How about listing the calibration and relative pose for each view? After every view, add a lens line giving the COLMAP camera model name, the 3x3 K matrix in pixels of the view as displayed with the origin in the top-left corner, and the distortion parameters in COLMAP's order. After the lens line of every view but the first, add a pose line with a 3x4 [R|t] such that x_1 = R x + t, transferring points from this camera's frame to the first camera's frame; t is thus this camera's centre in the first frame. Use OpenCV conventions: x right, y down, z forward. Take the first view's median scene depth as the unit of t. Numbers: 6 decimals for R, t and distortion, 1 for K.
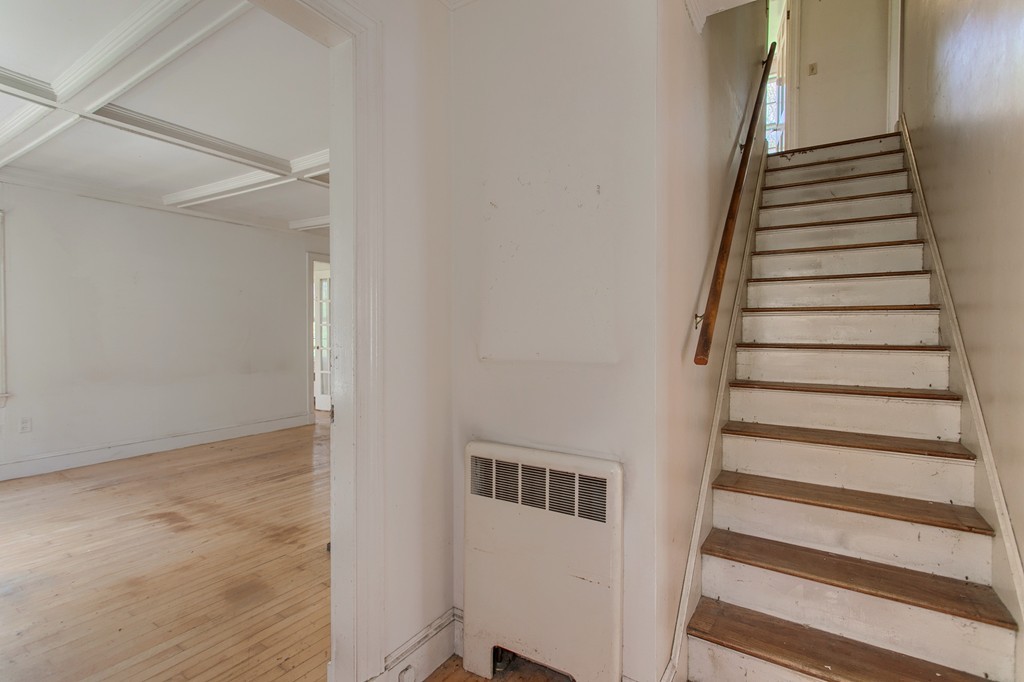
lens RADIAL K [[483.2, 0, 509.2], [0, 483.2, 337.4], [0, 0, 1]] dist [0.001500, 0.000797]
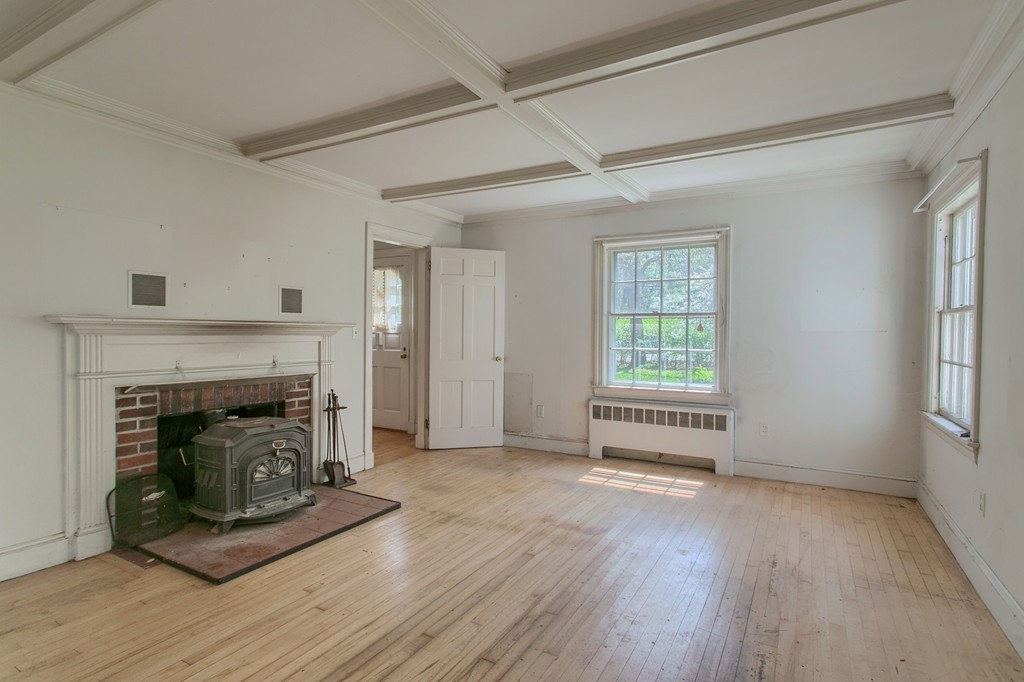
lens RADIAL K [[519.0, 0, 509.4], [0, 519.0, 337.8], [0, 0, 1]] dist [-0.003556, -0.000046]
pose [[-0.998425, -0.009902, -0.055228, -0.491881], [-0.011310, 0.999618, 0.025230, -0.035680], [0.054957, 0.025815, -0.998155, 1.998006]]
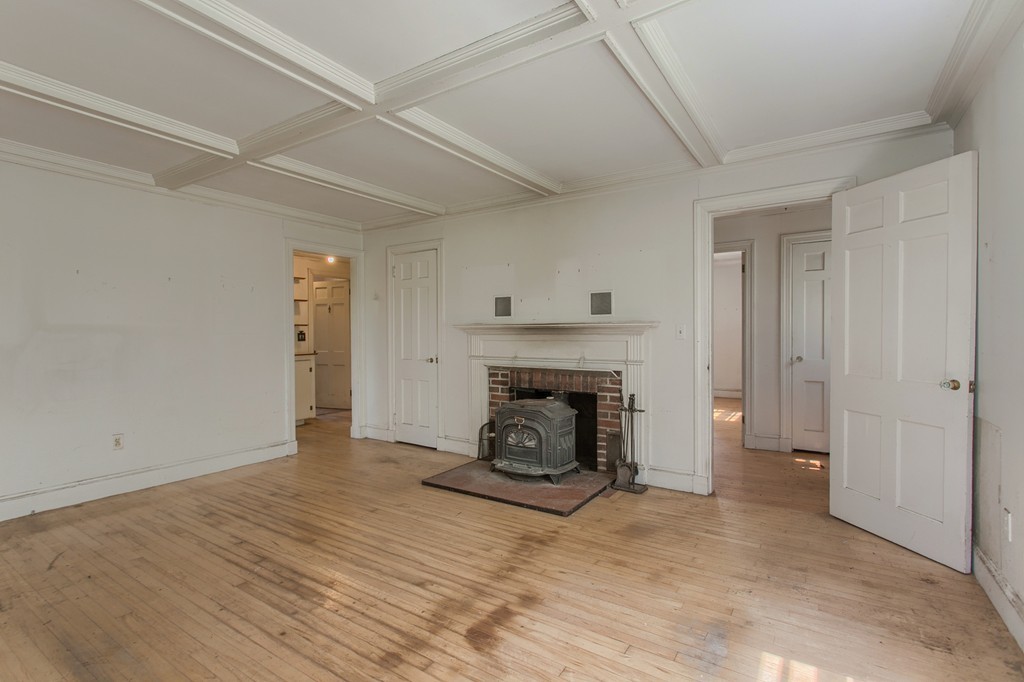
lens RADIAL K [[483.2, 0, 509.2], [0, 483.2, 337.4], [0, 0, 1]] dist [0.001500, 0.000797]
pose [[0.005101, -0.013320, 0.999898, -1.325166], [0.021460, 0.999682, 0.013208, -0.019736], [-0.999757, 0.021390, 0.005385, 0.952096]]
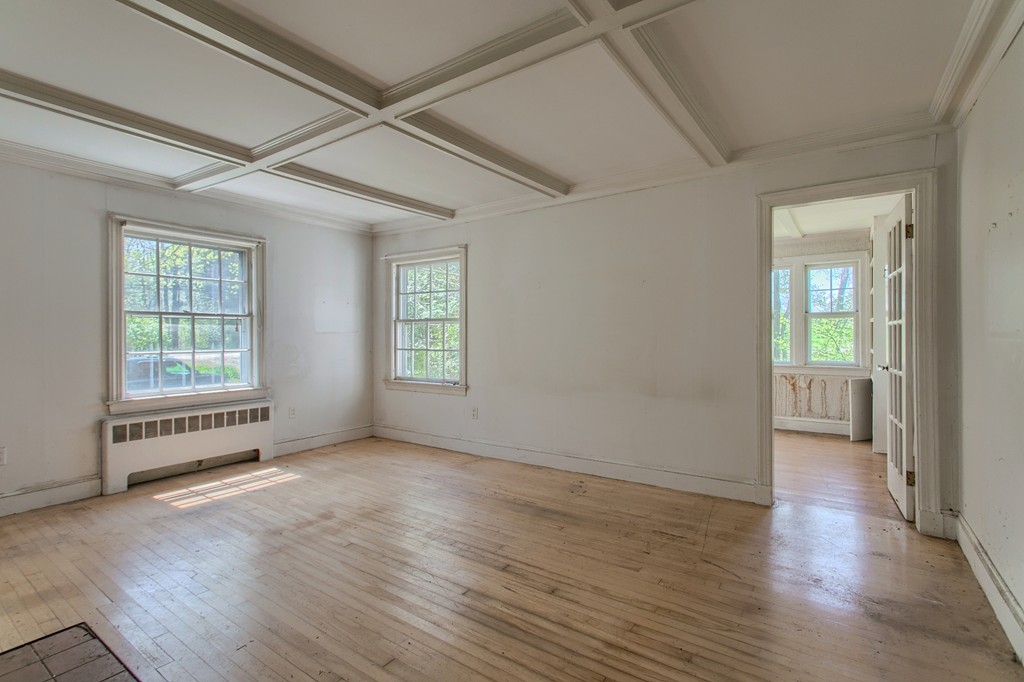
lens RADIAL K [[483.2, 0, 509.2], [0, 483.2, 337.4], [0, 0, 1]] dist [0.001500, 0.000797]
pose [[-0.034895, -0.000236, -0.999391, 0.296016], [-0.011493, 0.999934, 0.000165, -0.017012], [0.999325, 0.011491, -0.034896, 1.418990]]
